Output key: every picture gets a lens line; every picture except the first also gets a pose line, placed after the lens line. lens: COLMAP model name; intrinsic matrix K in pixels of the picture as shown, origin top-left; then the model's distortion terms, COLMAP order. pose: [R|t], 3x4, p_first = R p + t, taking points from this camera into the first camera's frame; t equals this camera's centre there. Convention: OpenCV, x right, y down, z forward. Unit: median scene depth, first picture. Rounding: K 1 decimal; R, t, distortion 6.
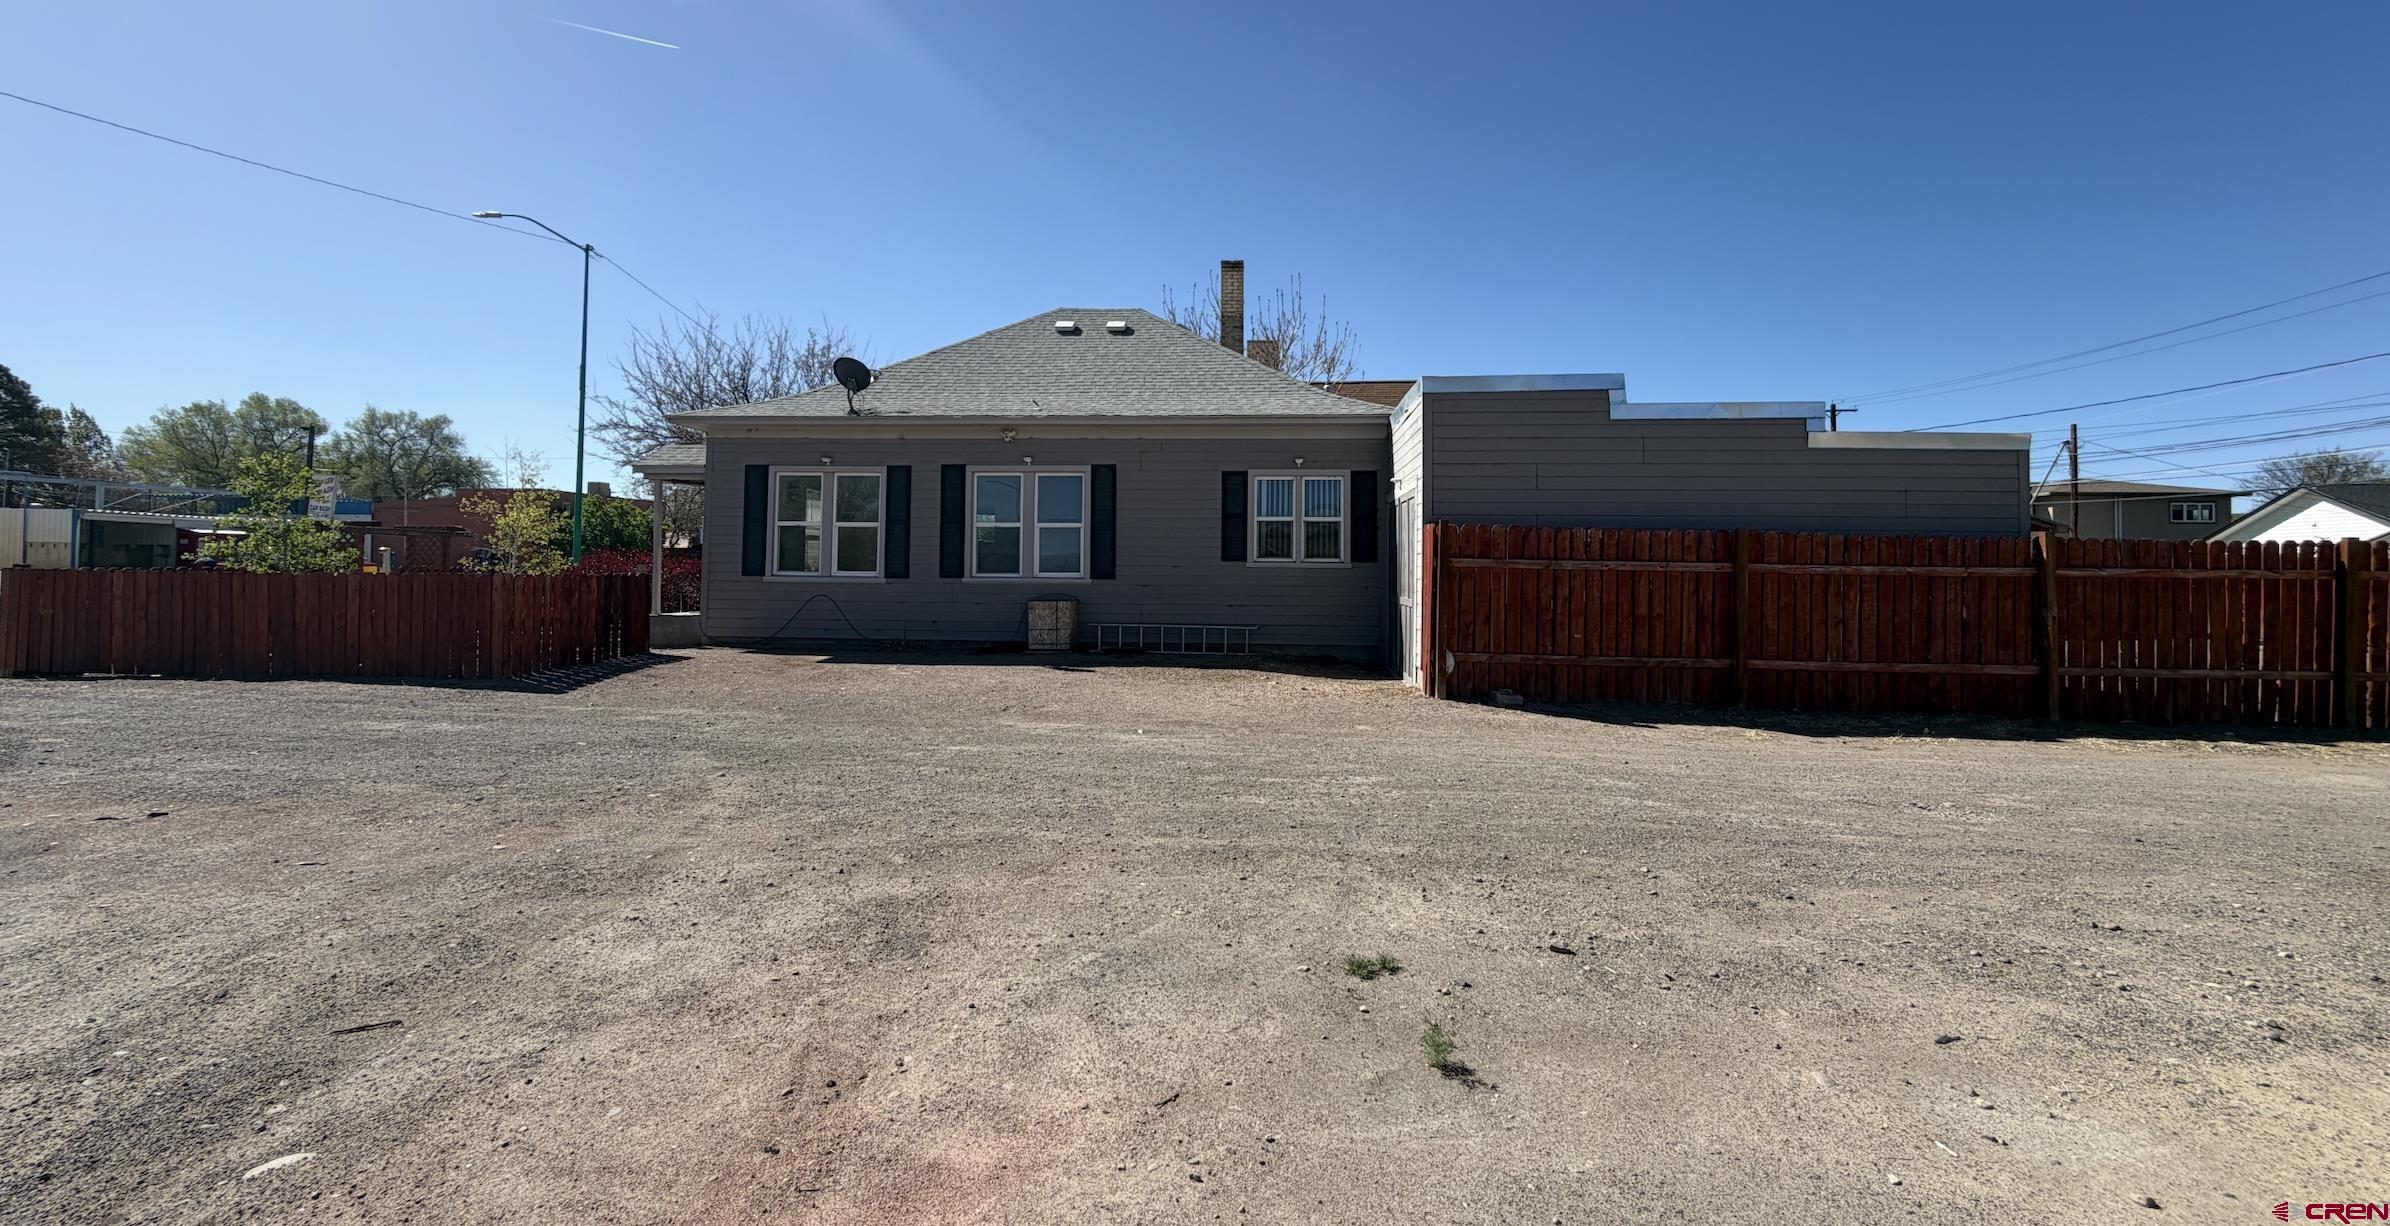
lens RADIAL K [[966.5, 0, 1195.2], [0, 966.5, 538.2], [0, 0, 1]] dist [0.000254, 0.000251]
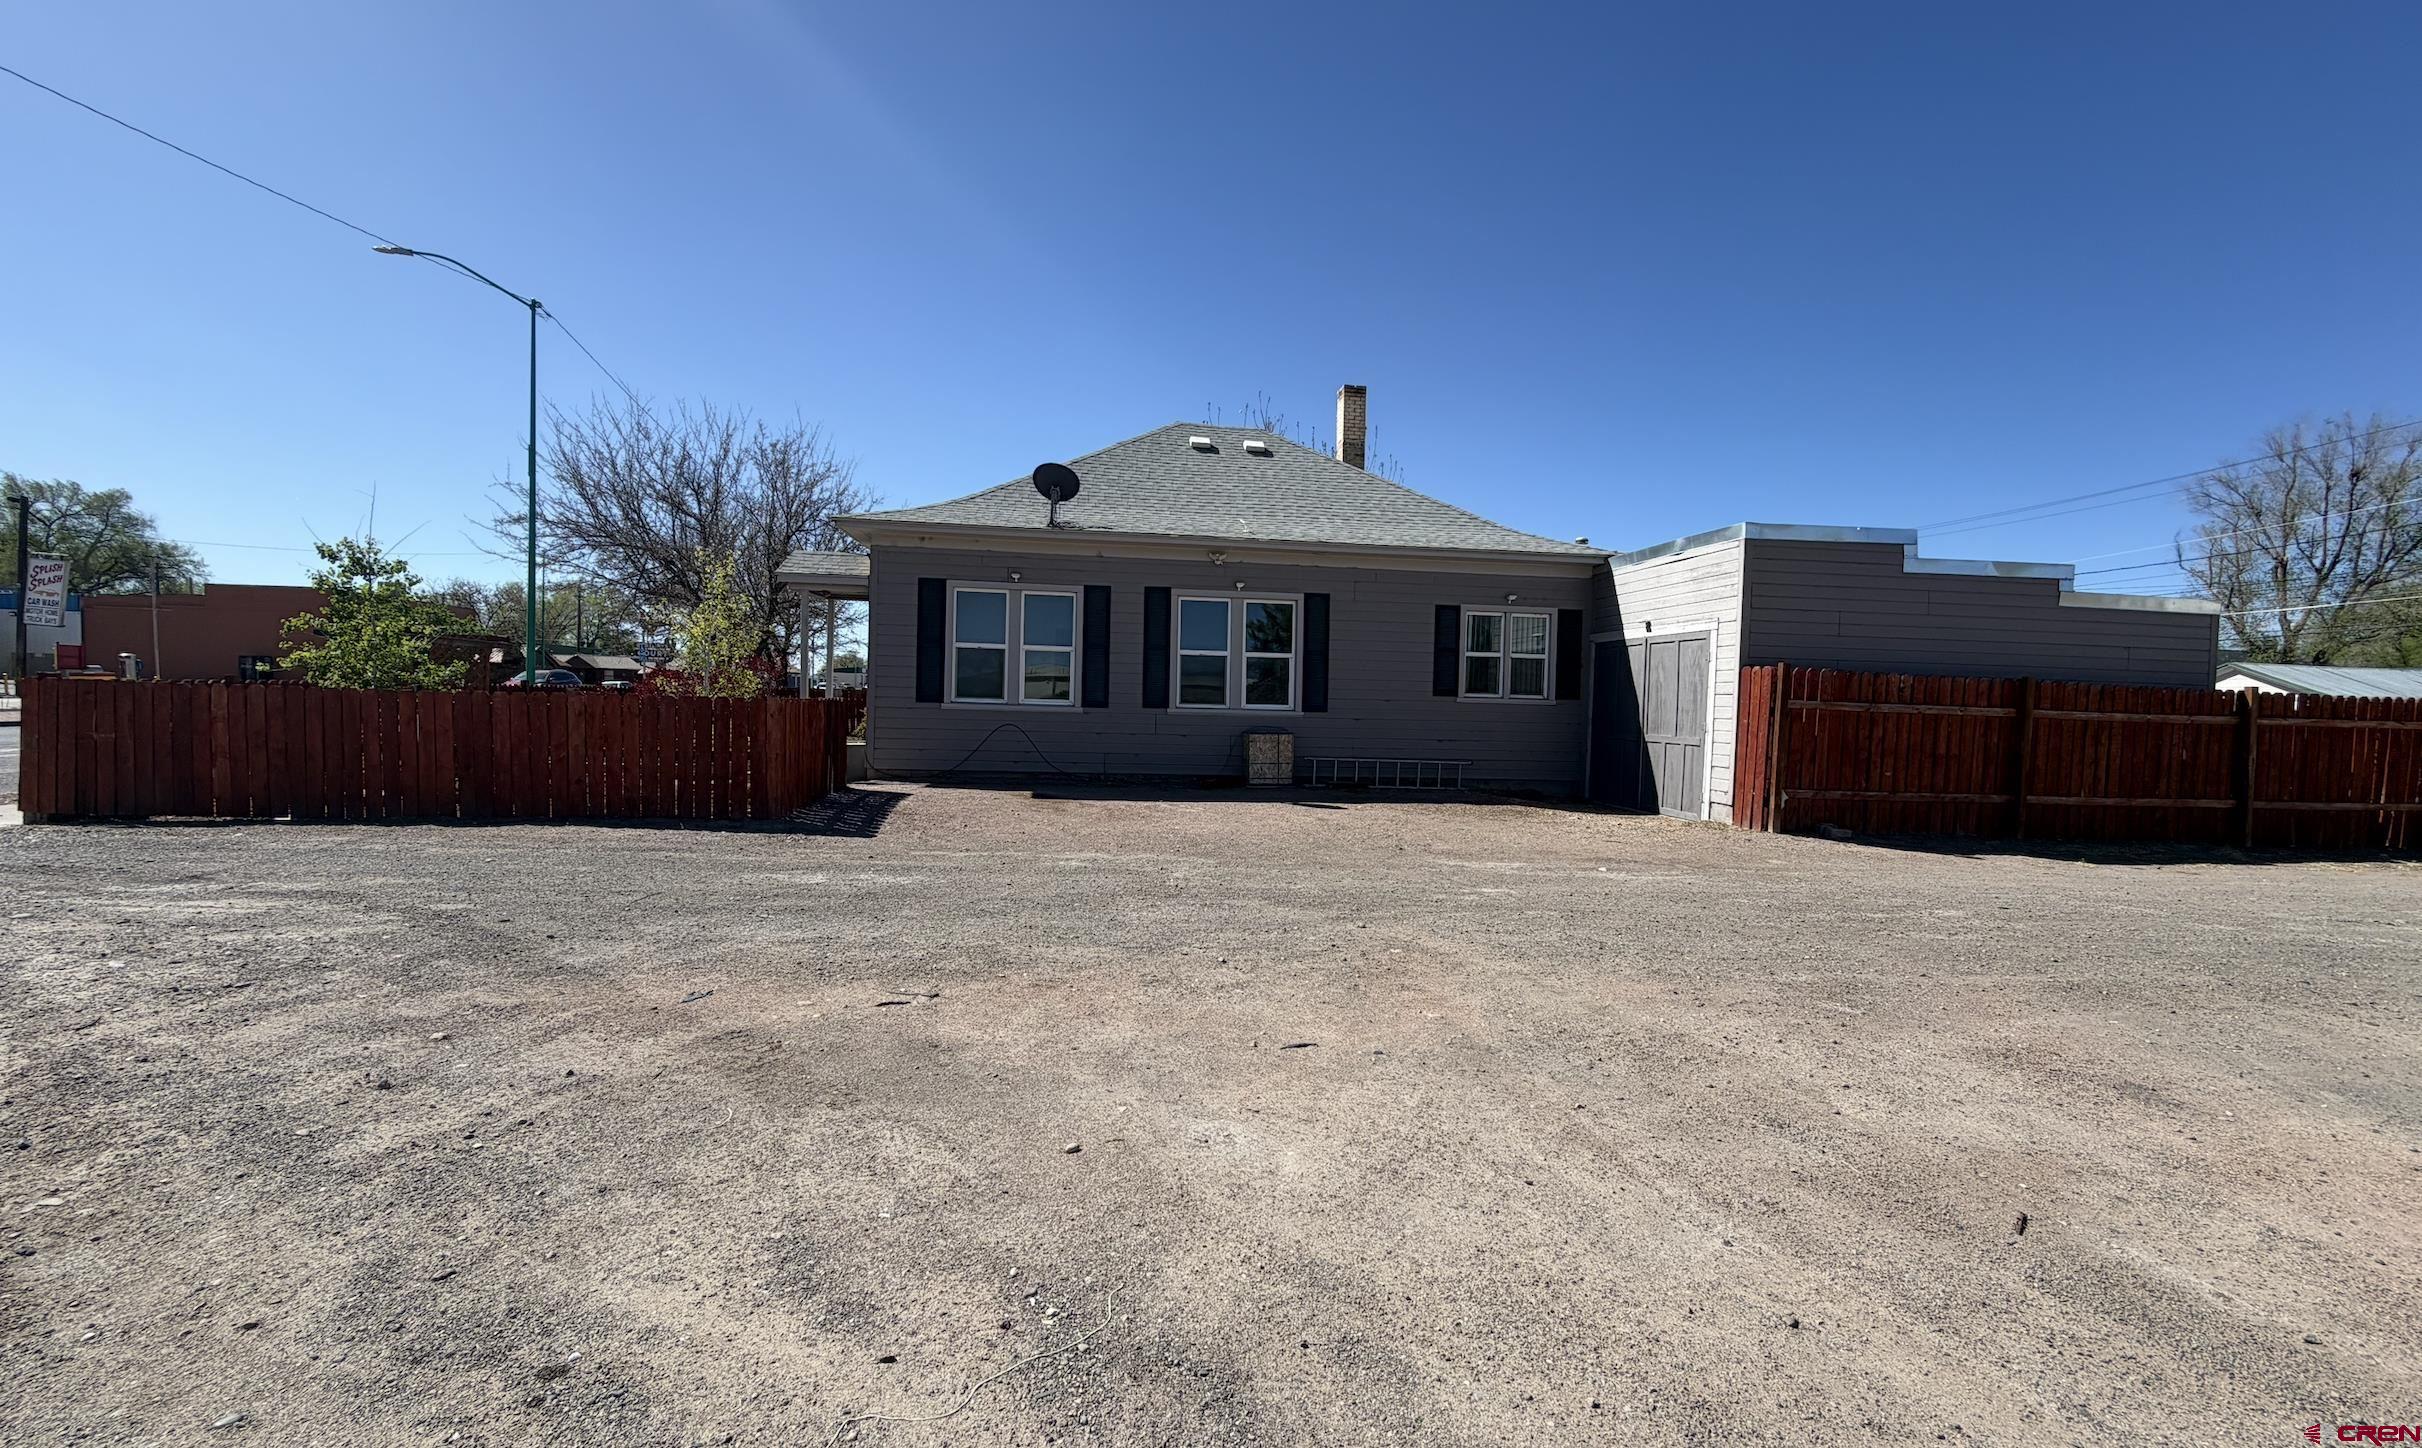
lens RADIAL K [[974.0, 0, 1211.0], [0, 974.0, 724.7], [0, 0, 1]] dist [0.001062, 0.000007]
pose [[0.979923, 0.011964, 0.199015, -0.399645], [-0.023965, 0.998029, 0.058003, 0.000944], [-0.197929, -0.061608, 0.978278, 0.063199]]
